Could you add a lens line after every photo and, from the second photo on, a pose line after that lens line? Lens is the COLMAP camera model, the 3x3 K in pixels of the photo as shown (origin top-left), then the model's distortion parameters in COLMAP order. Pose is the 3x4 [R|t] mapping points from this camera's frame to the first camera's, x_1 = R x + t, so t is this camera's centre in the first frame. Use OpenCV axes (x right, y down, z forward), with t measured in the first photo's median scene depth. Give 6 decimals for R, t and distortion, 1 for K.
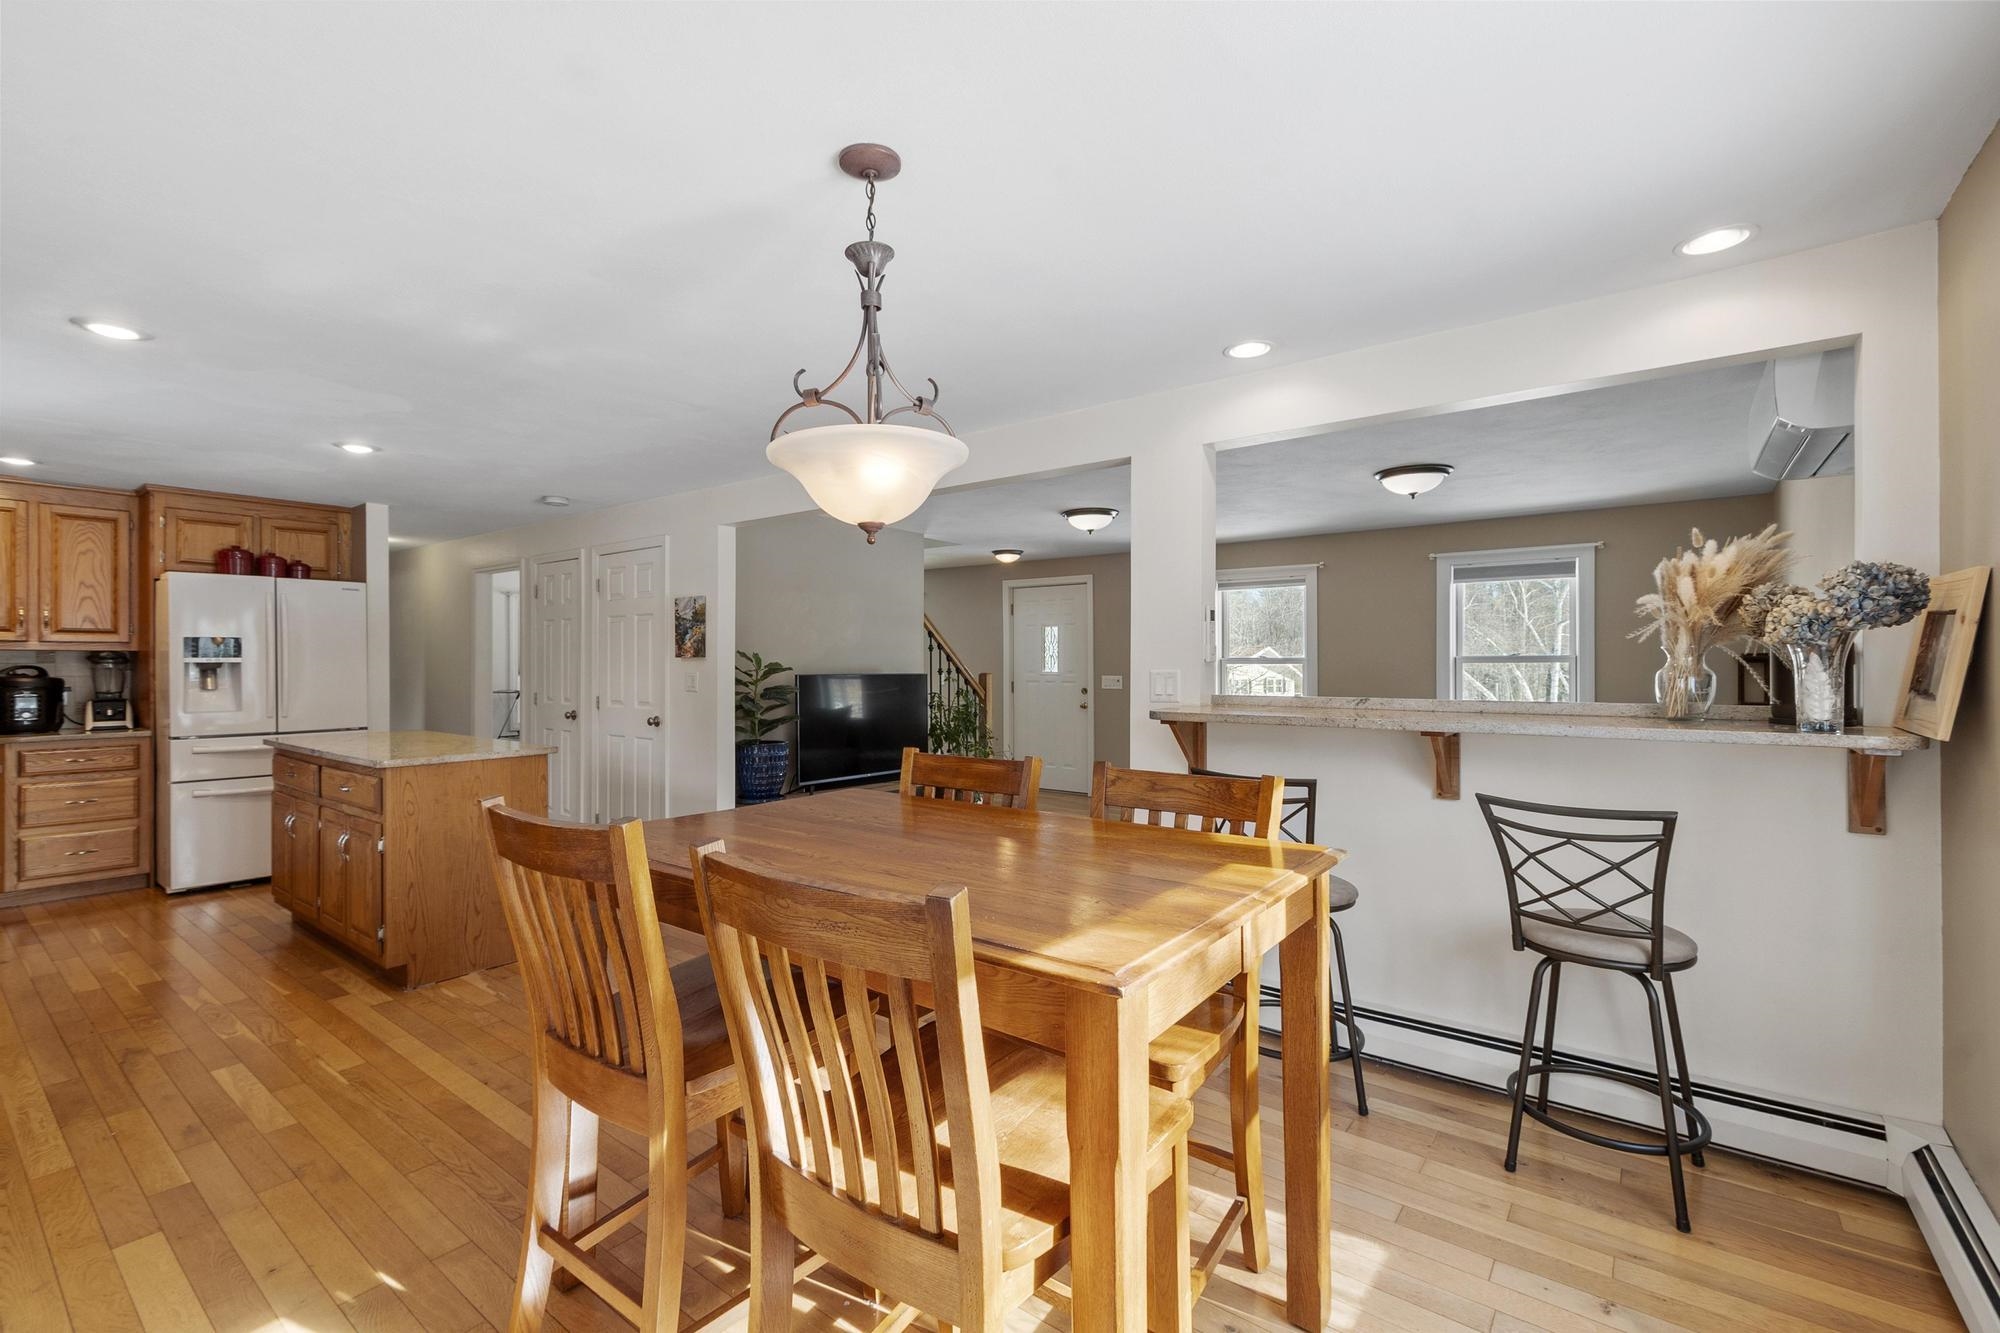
lens RADIAL K [[870.2, 0, 989.4], [0, 870.2, 661.0], [0, 0, 1]] dist [-0.001535, -0.000232]
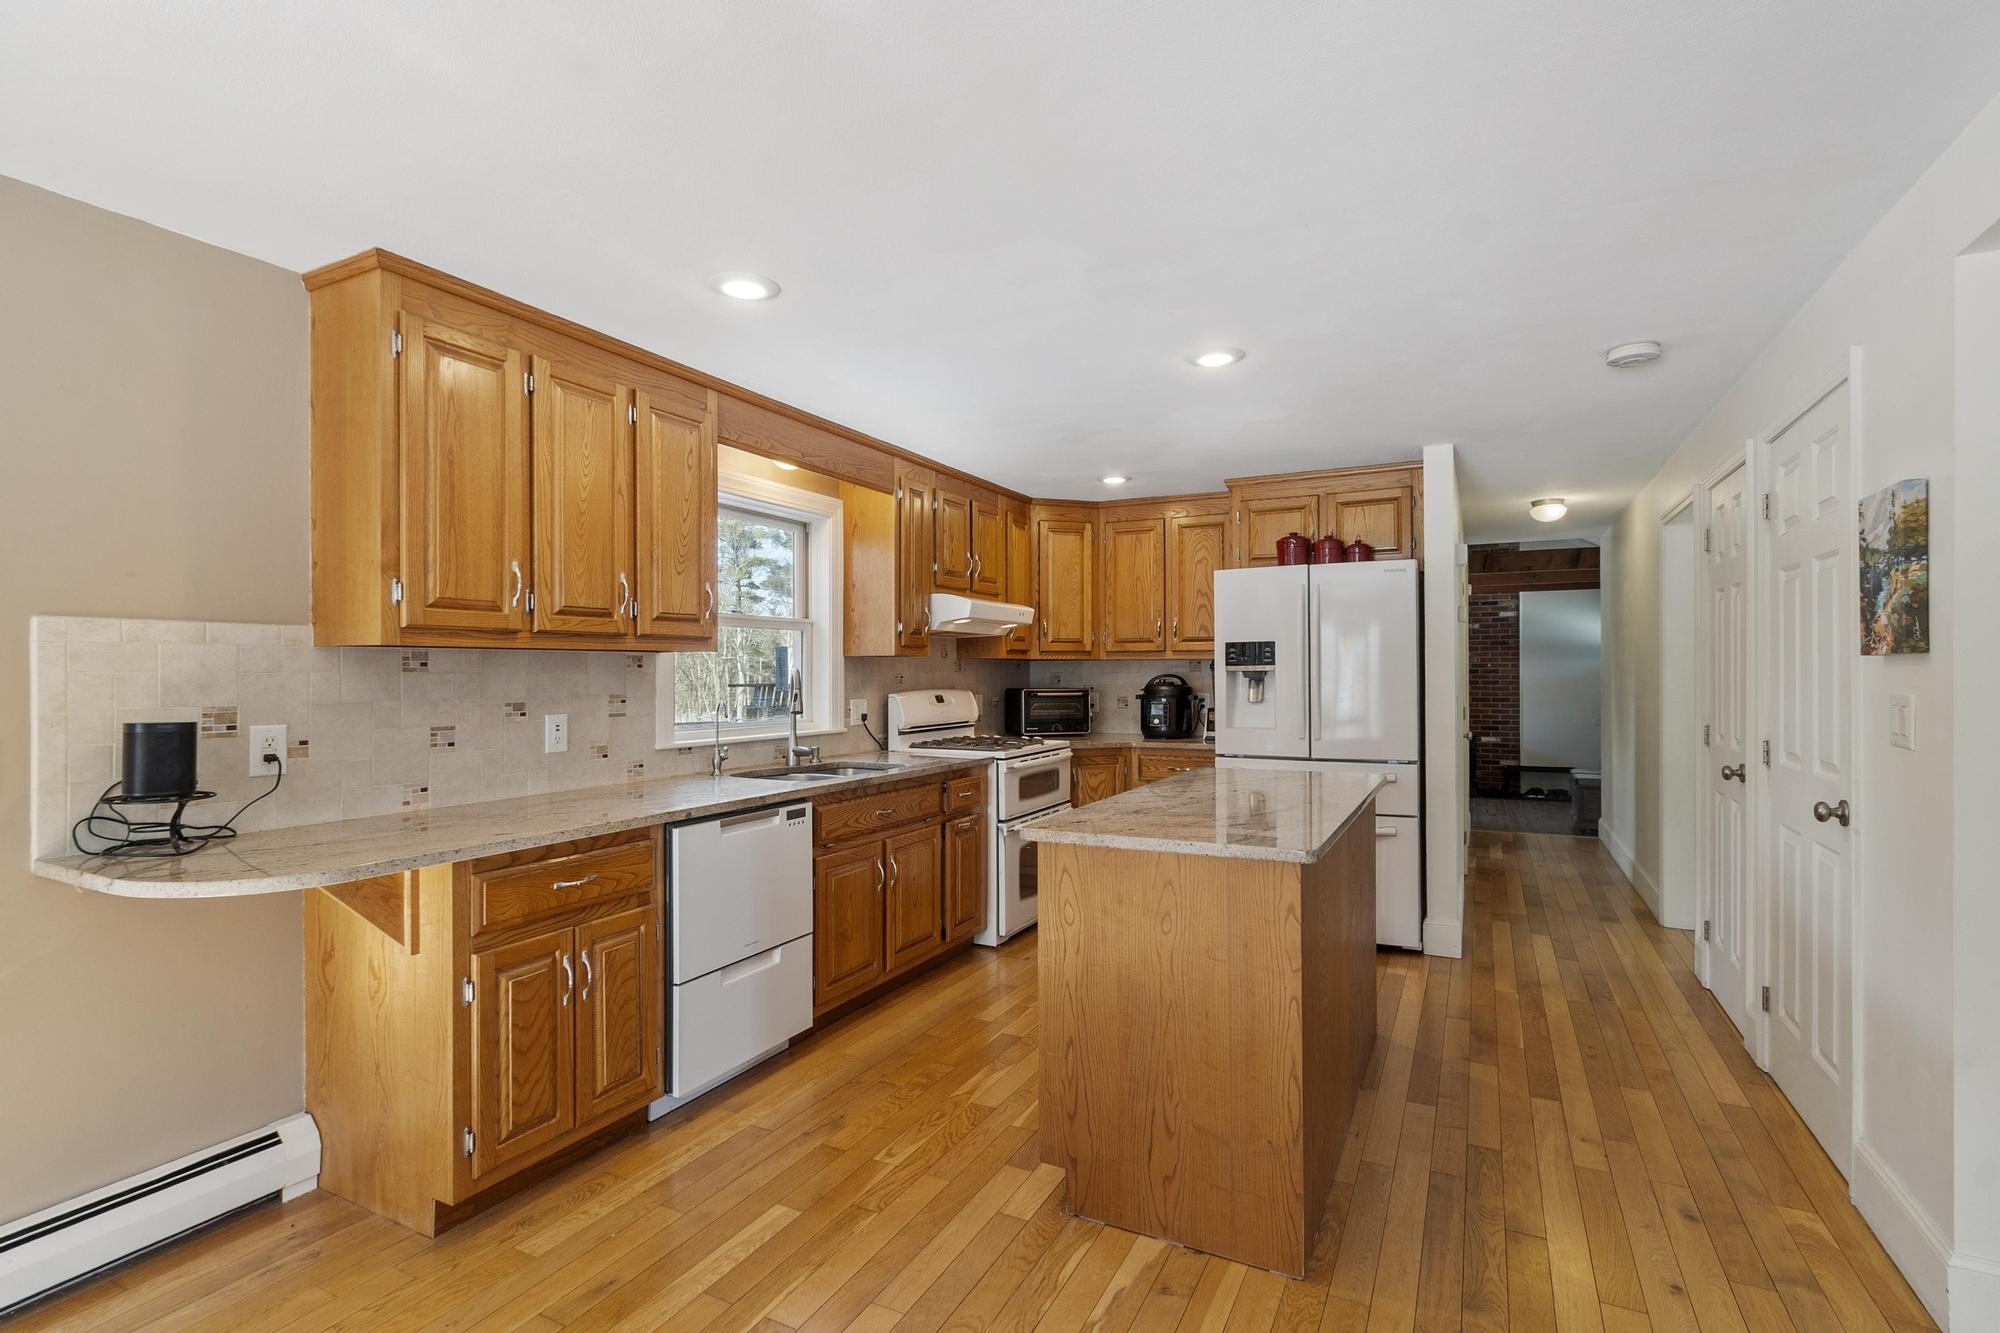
lens RADIAL K [[934.9, 0, 1003.1], [0, 934.9, 673.6], [0, 0, 1]] dist [-0.001824, -0.000421]
pose [[0.182373, 0.000926, -0.983229, -0.026242], [0.004934, 0.999986, 0.001857, 0.001584], [0.983217, -0.005190, 0.182366, 0.572718]]
